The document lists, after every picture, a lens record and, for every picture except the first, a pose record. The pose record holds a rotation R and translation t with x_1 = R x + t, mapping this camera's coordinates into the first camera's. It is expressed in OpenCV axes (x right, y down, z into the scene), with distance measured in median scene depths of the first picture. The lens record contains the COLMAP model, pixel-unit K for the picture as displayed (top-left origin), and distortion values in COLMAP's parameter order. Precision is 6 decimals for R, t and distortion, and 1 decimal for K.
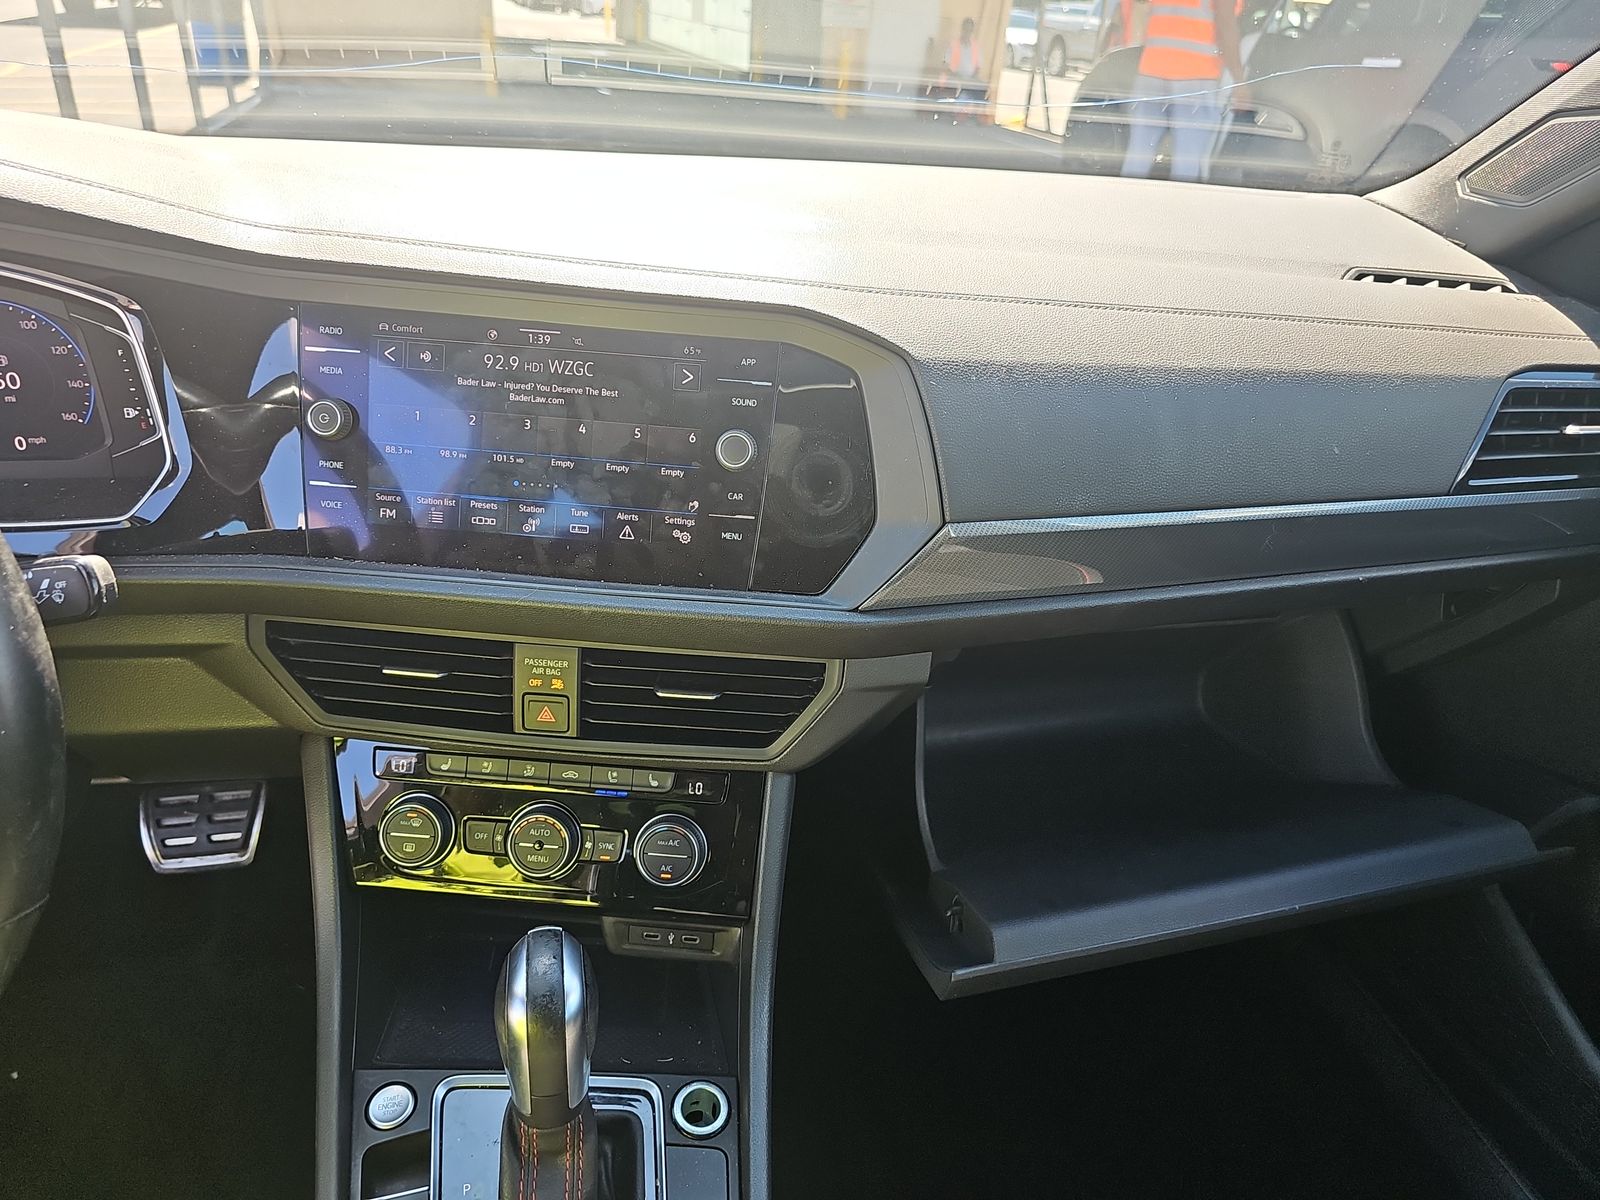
lens RADIAL K [[1076.2, 0, 800.5], [0, 1076.2, 588.9], [0, 0, 1]] dist [0.017455, -0.019002]
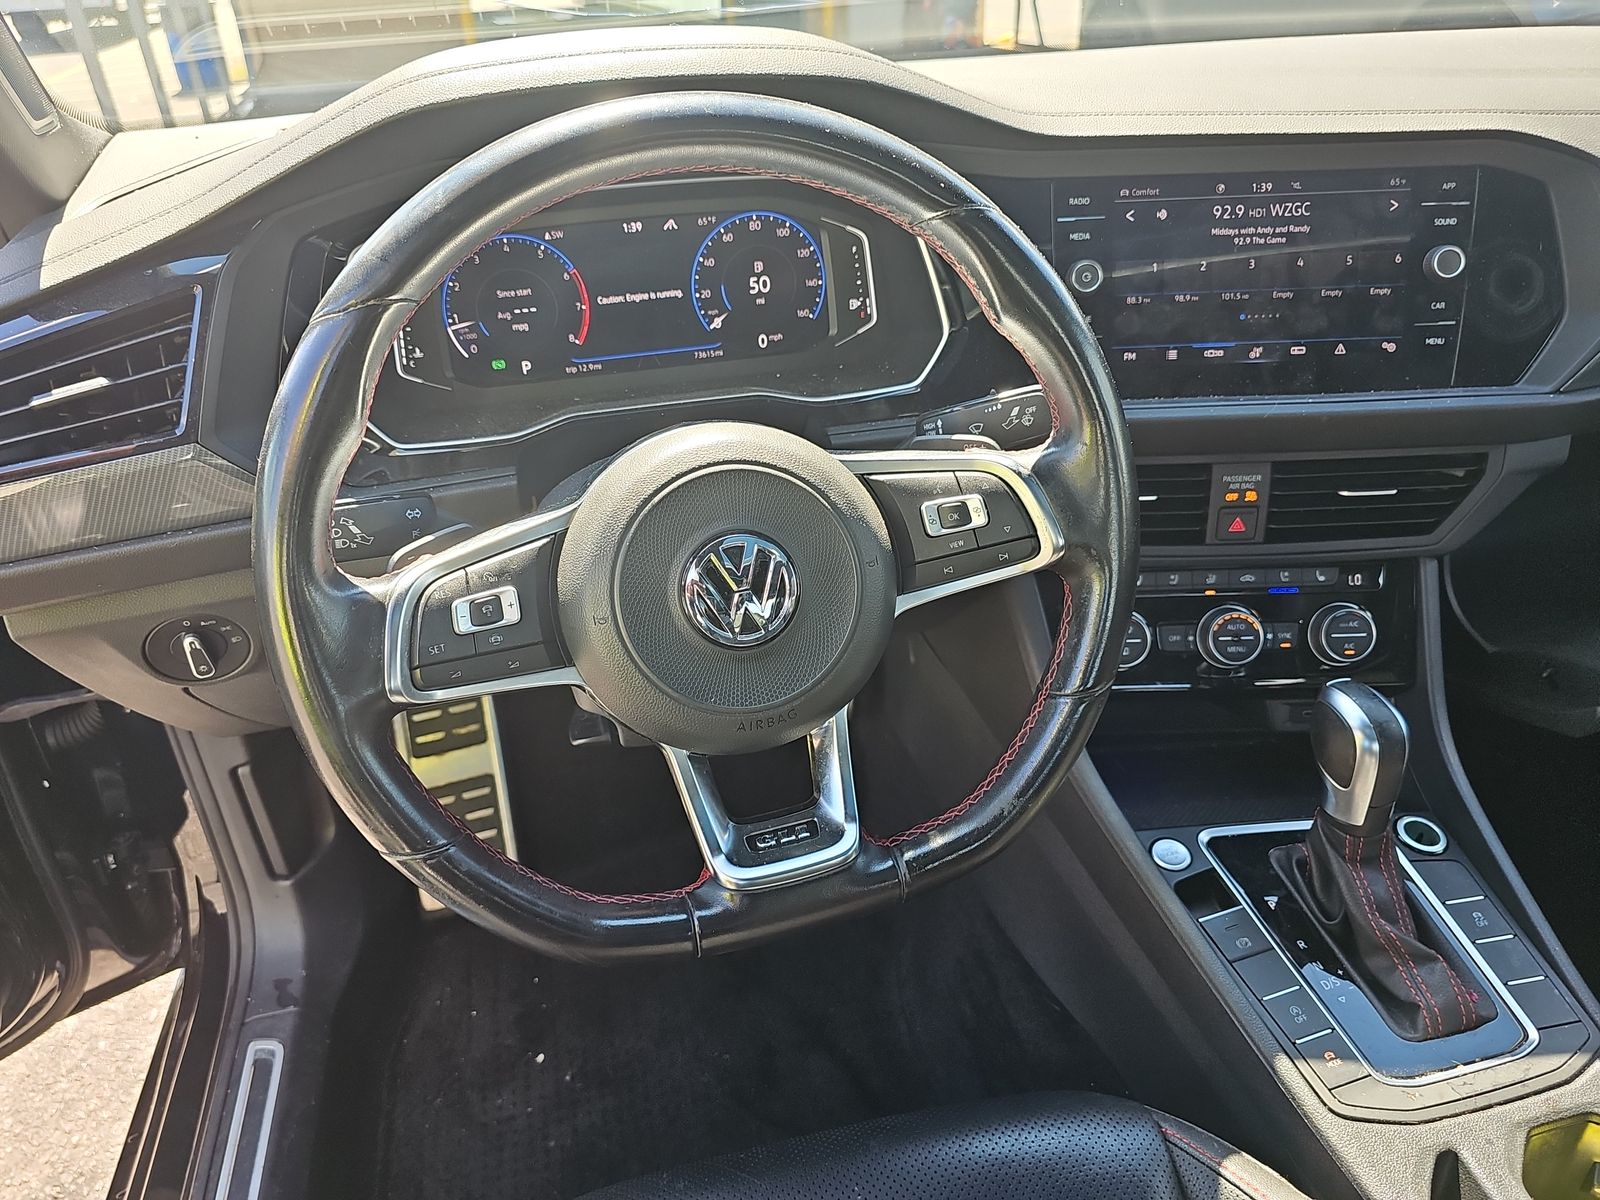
lens RADIAL K [[1076.2, 0, 788.6], [0, 1076.2, 606.8], [0, 0, 1]] dist [0.017455, -0.019002]
pose [[0.994197, -0.106238, -0.016887, -0.716073], [0.106988, 0.992879, 0.052401, 0.092832], [0.011199, -0.053904, 0.998483, -0.174247]]
